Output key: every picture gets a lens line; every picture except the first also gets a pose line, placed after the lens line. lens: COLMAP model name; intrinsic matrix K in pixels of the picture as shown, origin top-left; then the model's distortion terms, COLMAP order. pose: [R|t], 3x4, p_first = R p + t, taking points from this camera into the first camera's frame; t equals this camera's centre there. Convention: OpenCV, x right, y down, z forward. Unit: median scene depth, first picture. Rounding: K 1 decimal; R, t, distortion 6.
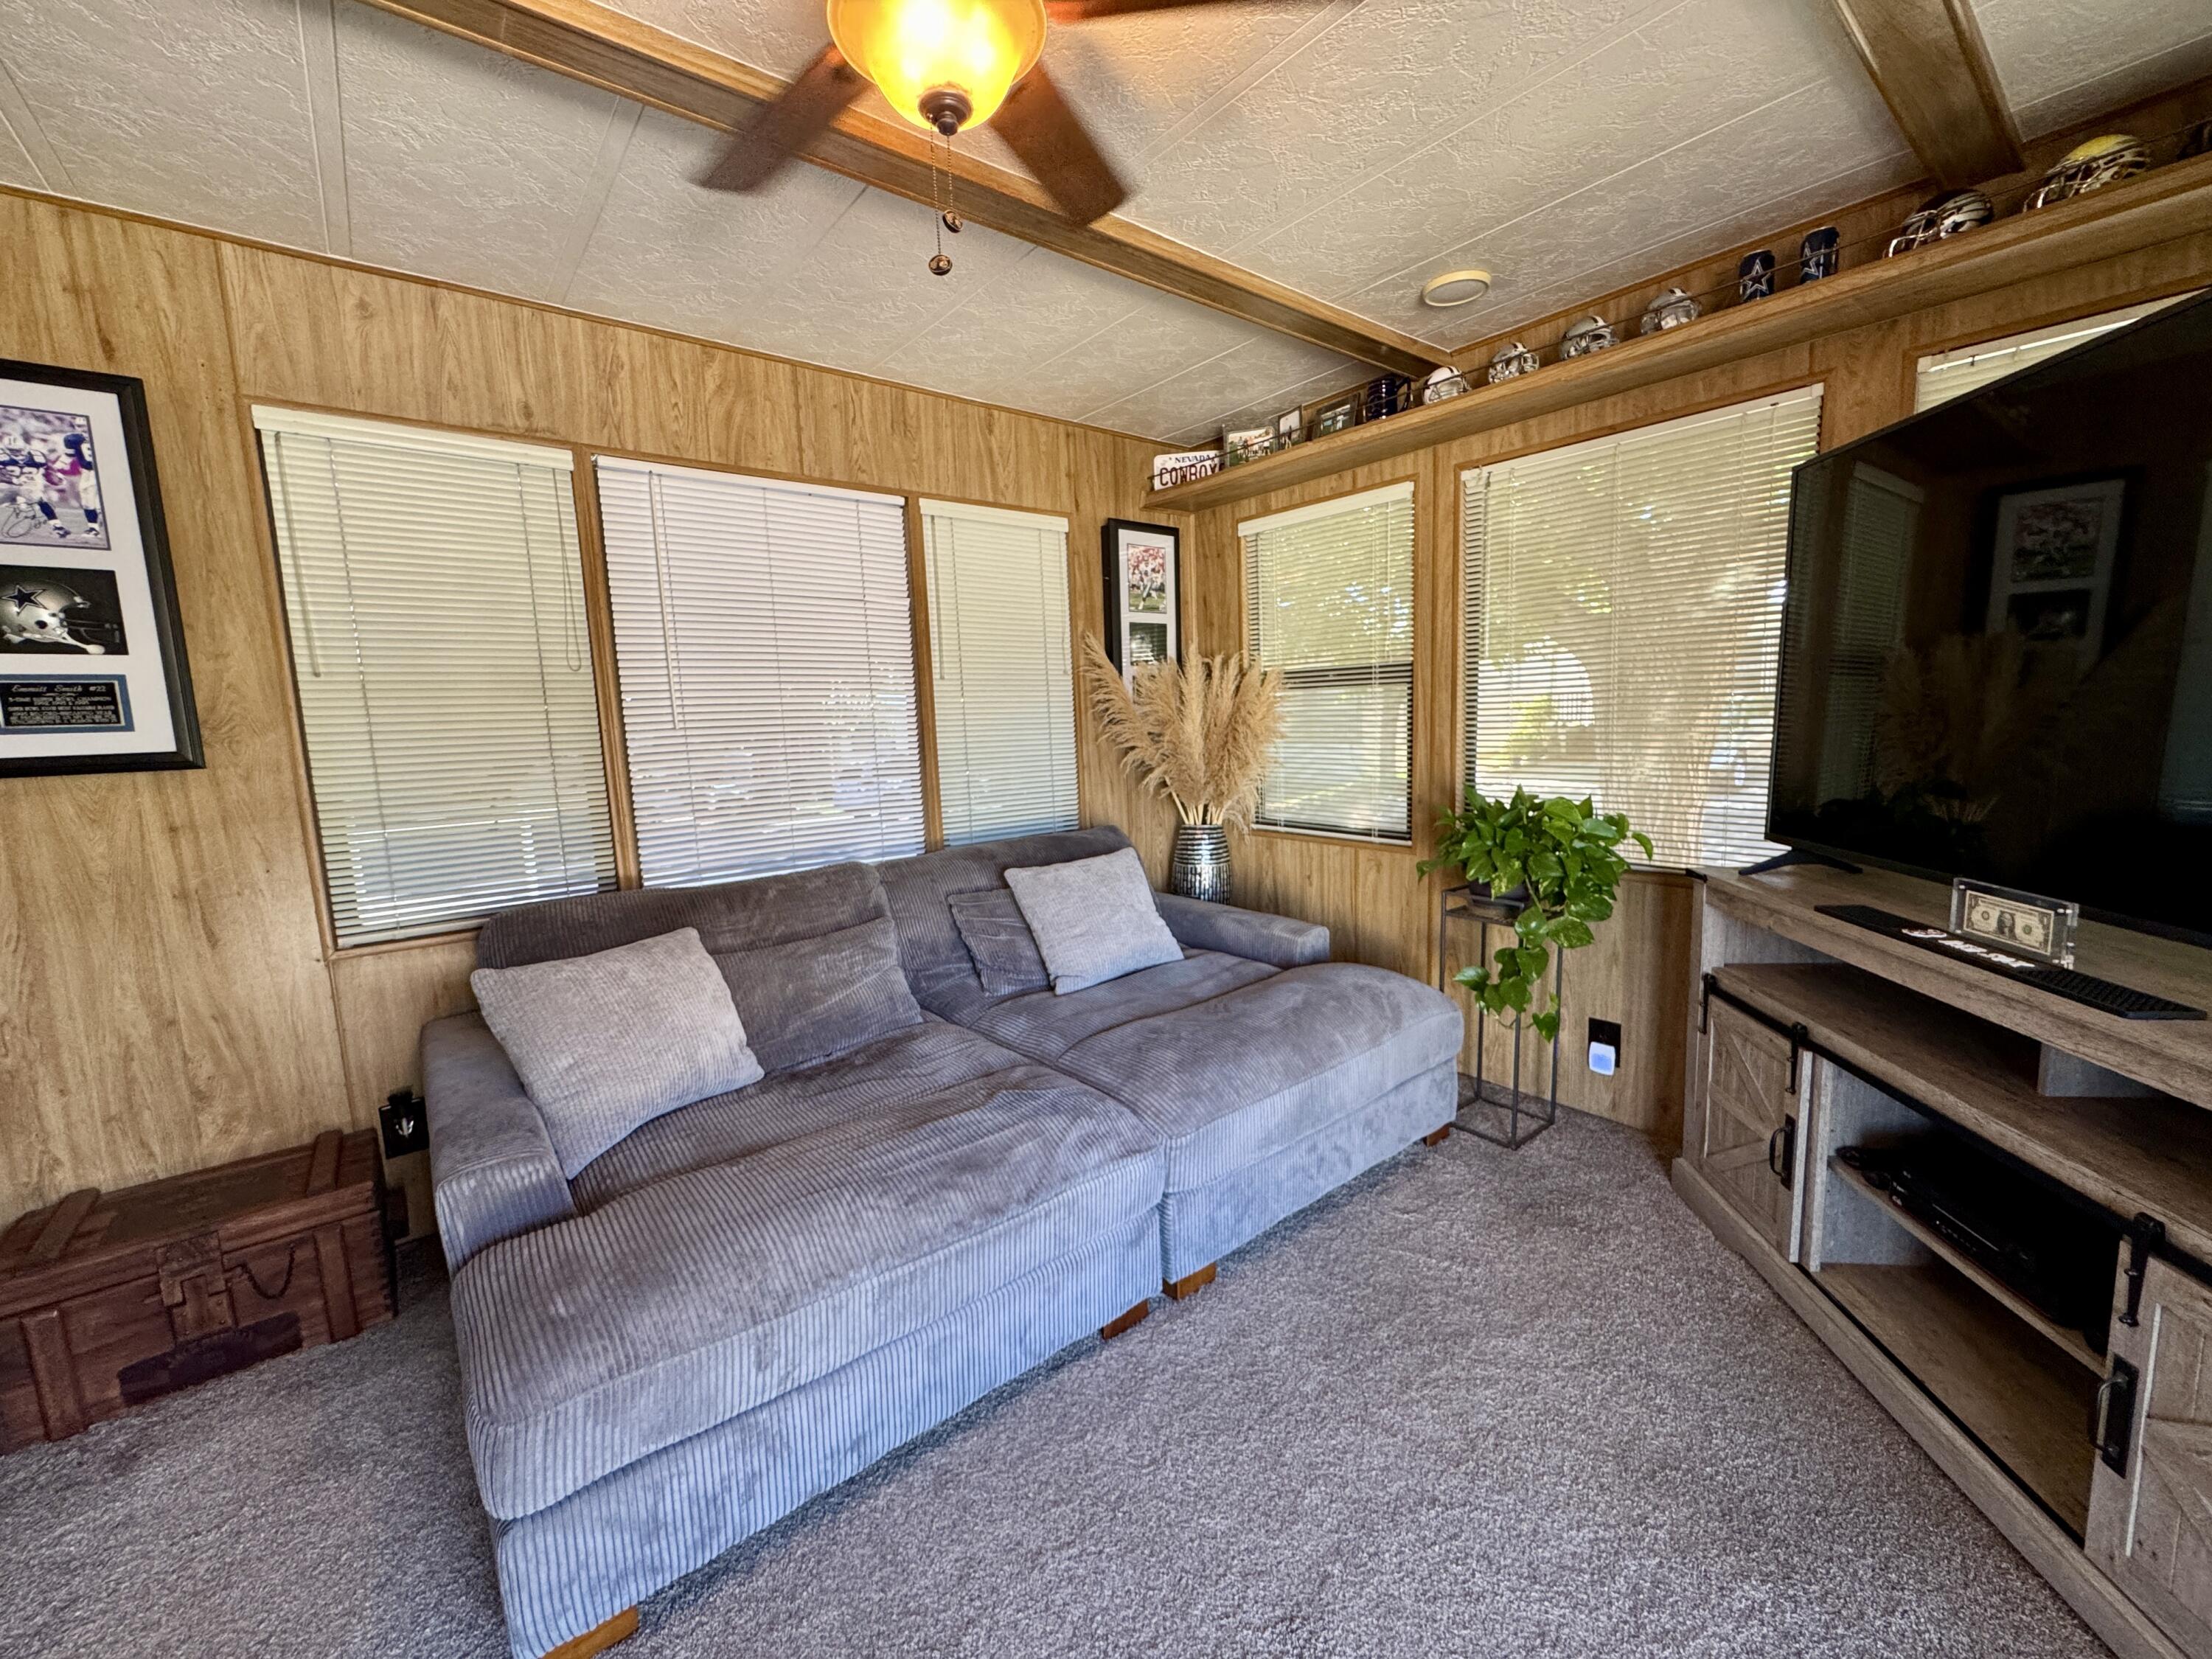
lens RADIAL K [[883.7, 0, 1106.1], [0, 883.7, 827.4], [0, 0, 1]] dist [-0.004627, 0.000395]
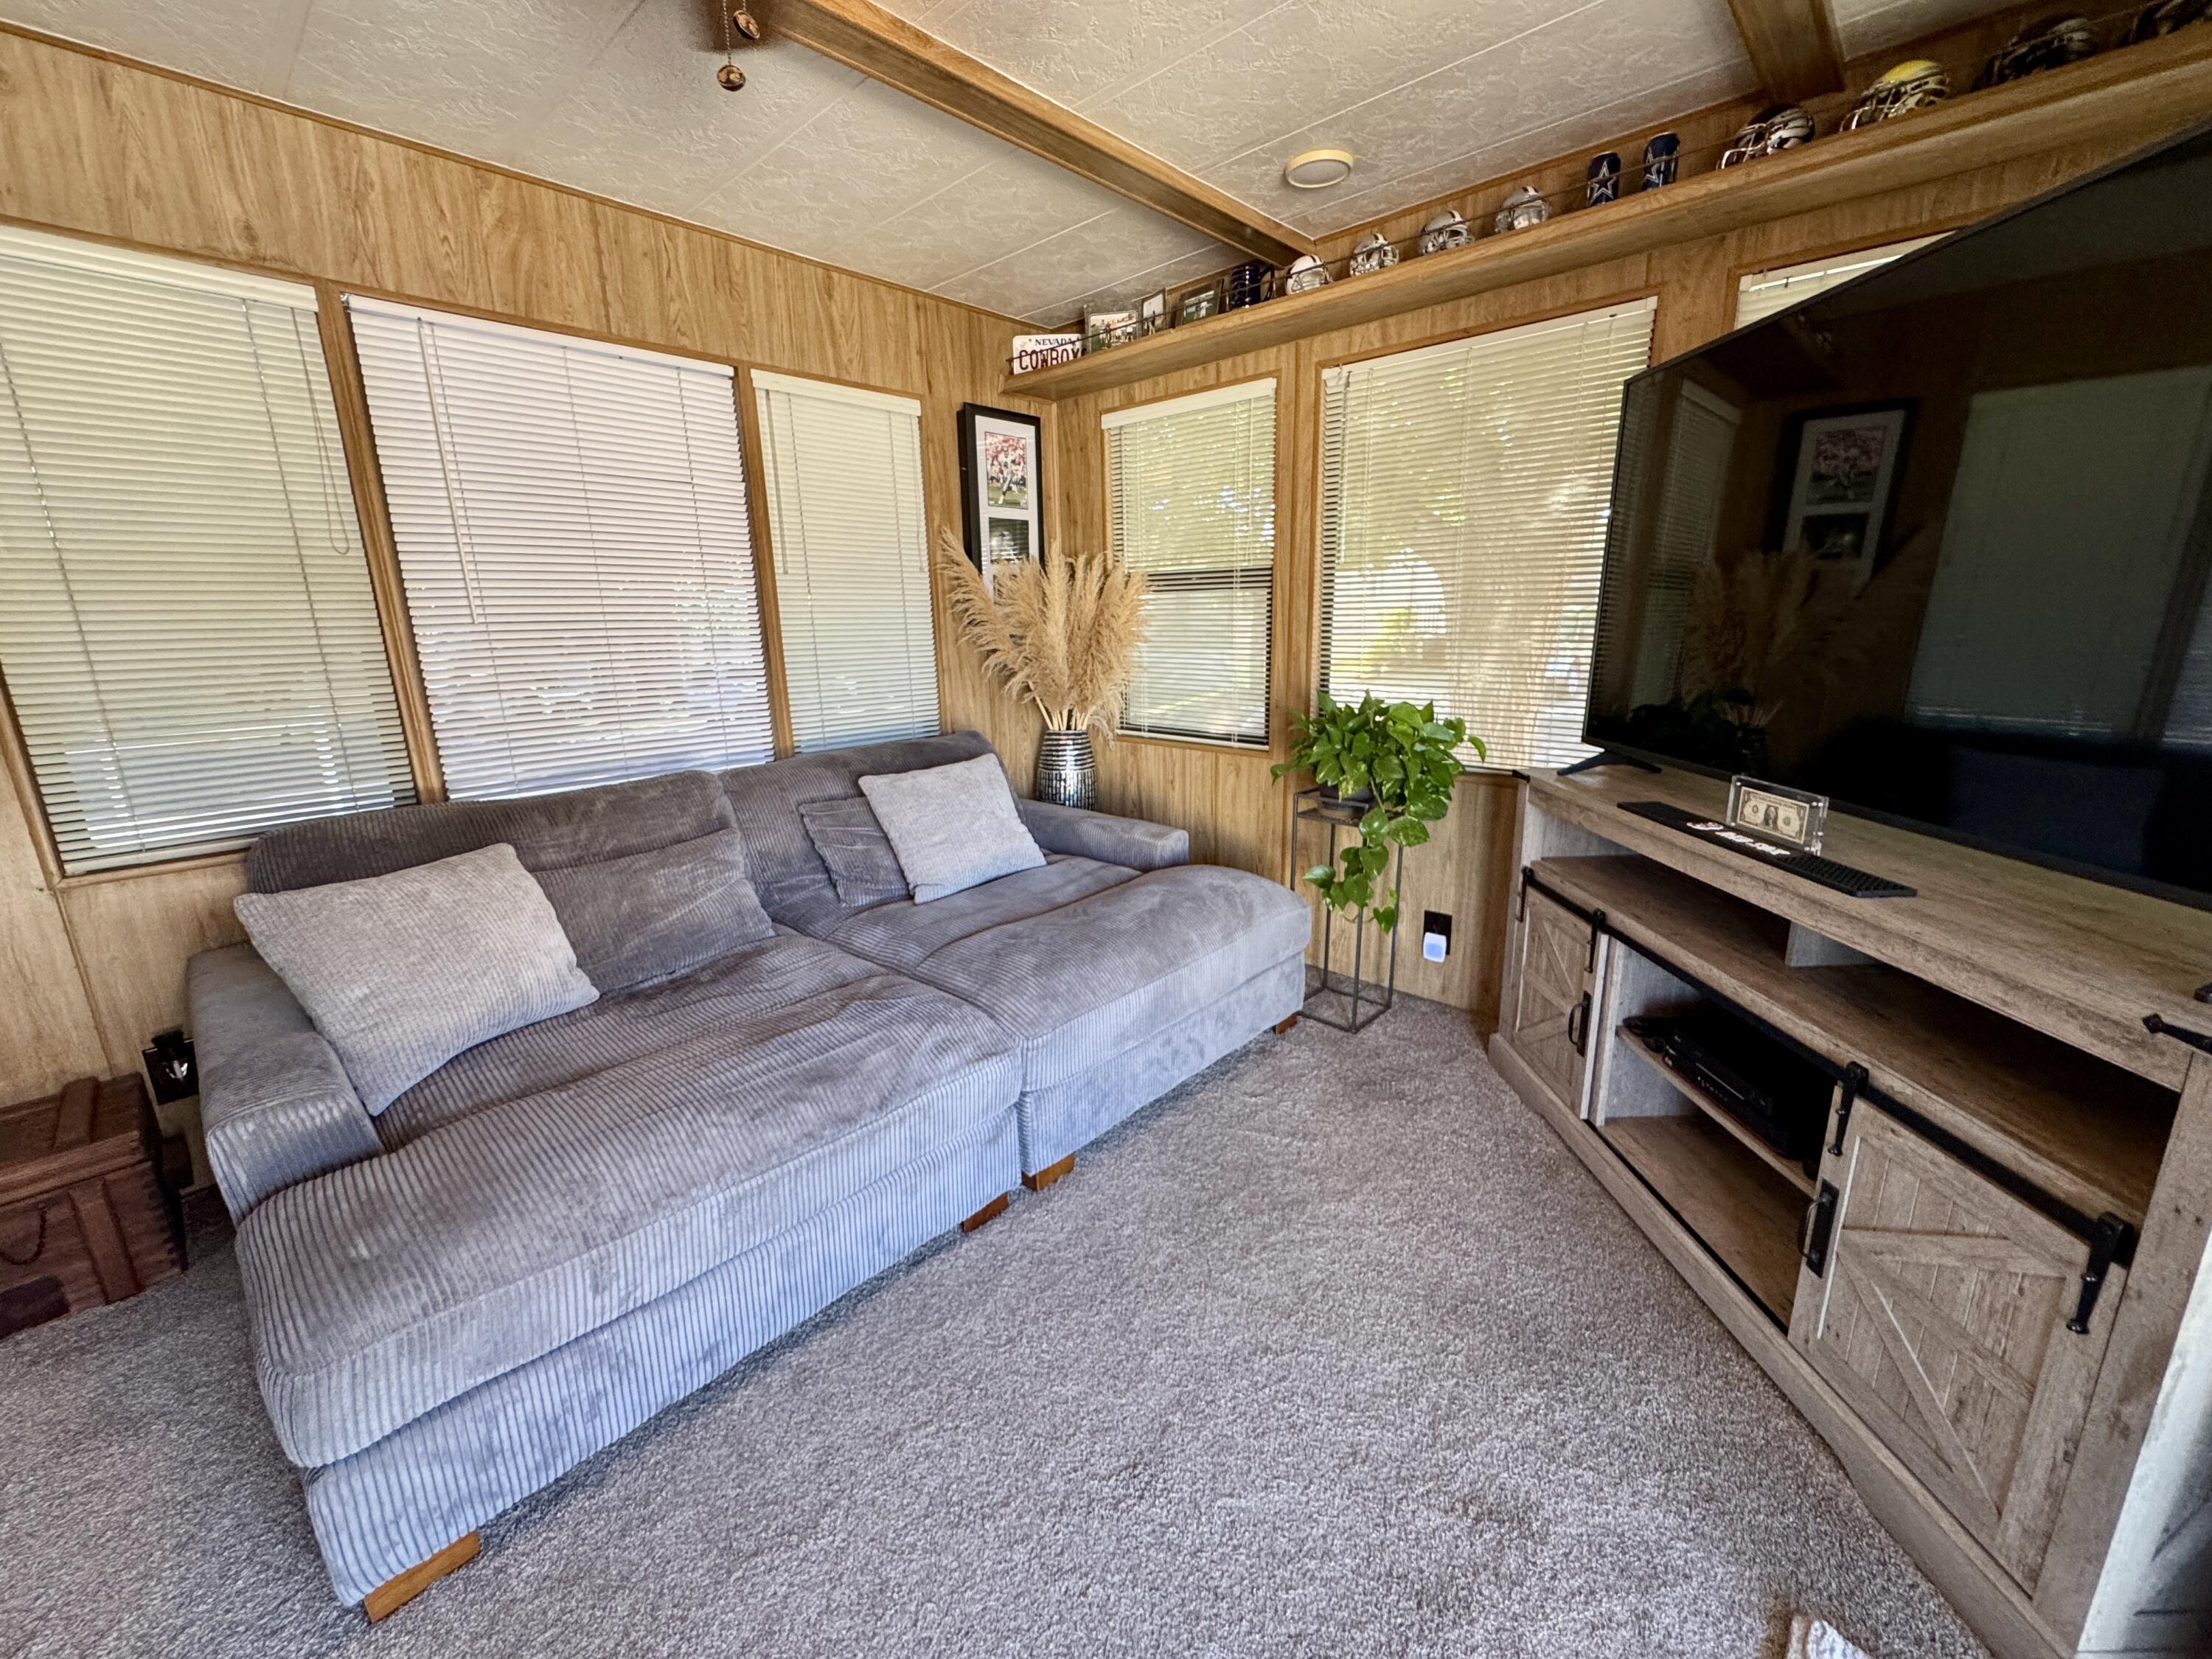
lens RADIAL K [[883.7, 0, 1106.1], [0, 883.7, 827.4], [0, 0, 1]] dist [-0.004627, 0.000395]
pose [[0.990313, -0.017486, 0.137746, 0.022323], [0.003002, 0.994503, 0.104667, 0.002718], [-0.138819, -0.103239, 0.984922, 0.010256]]
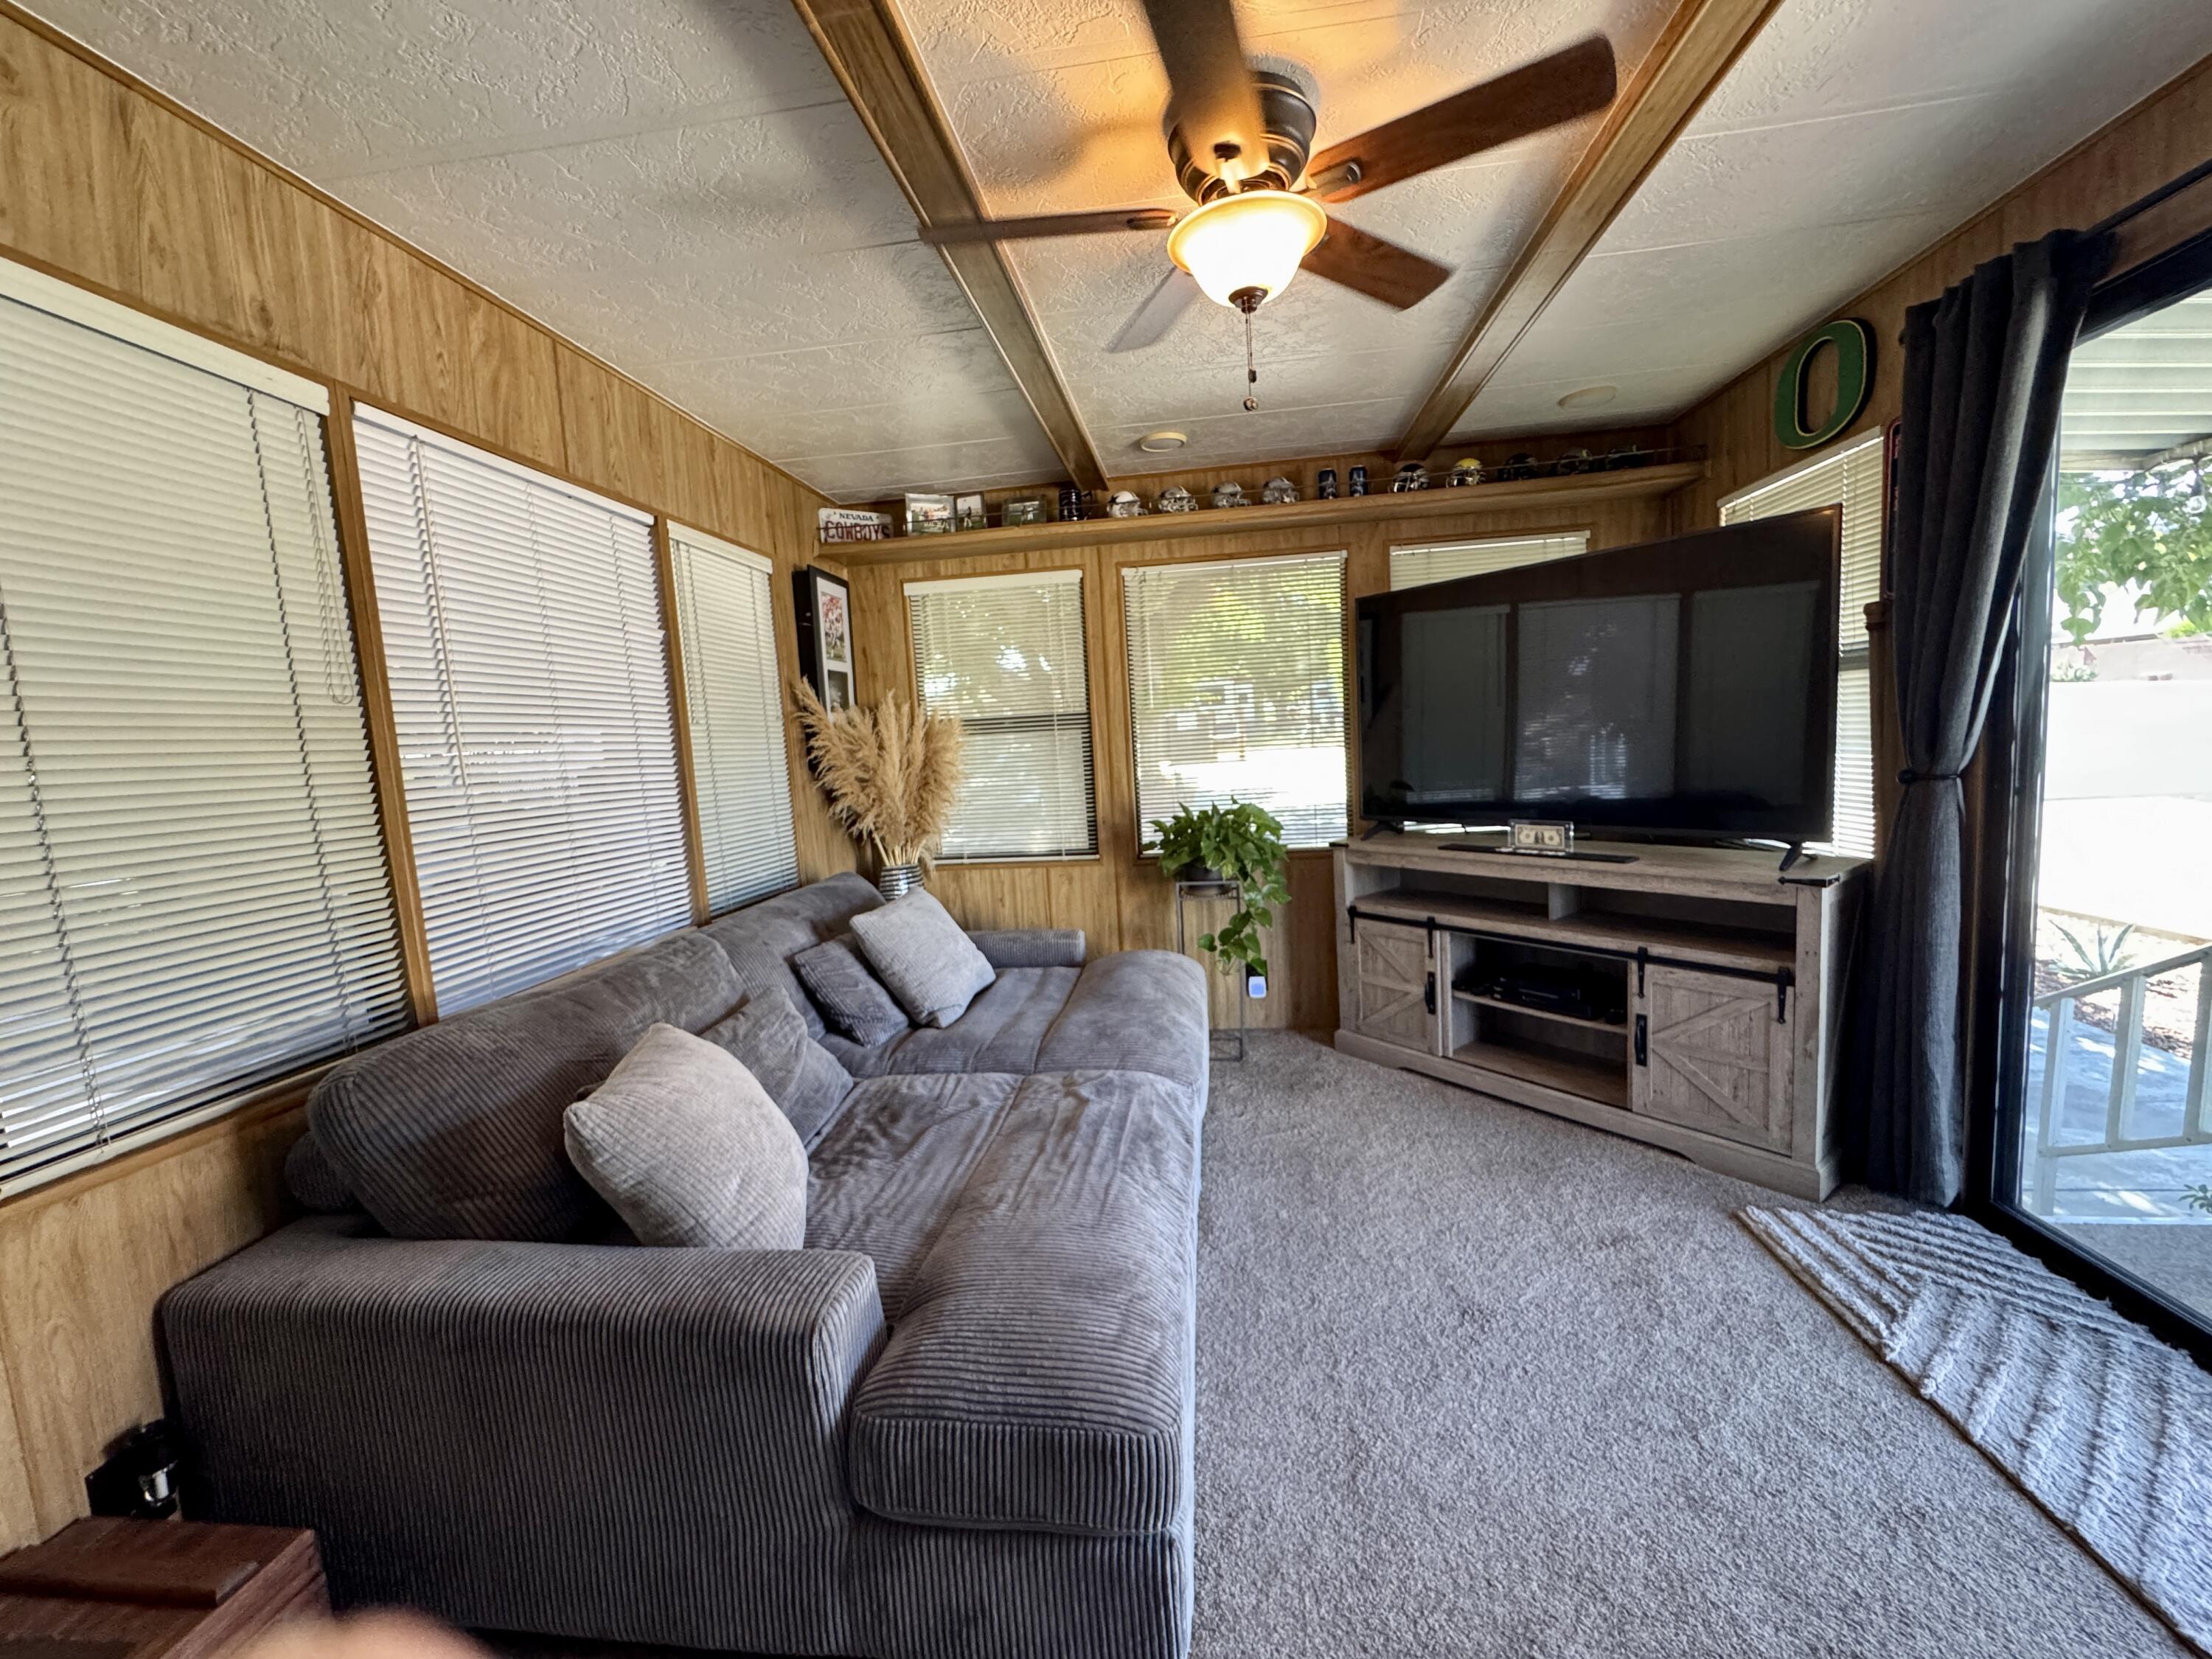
lens RADIAL K [[887.0, 0, 1104.8], [0, 887.0, 826.9], [0, 0, 1]] dist [-0.002918, 0.000052]
pose [[0.720454, -0.075054, 0.689429, -0.698215], [0.120437, 0.992561, -0.017803, -0.000312], [-0.682965, 0.095859, 0.724134, 0.120803]]
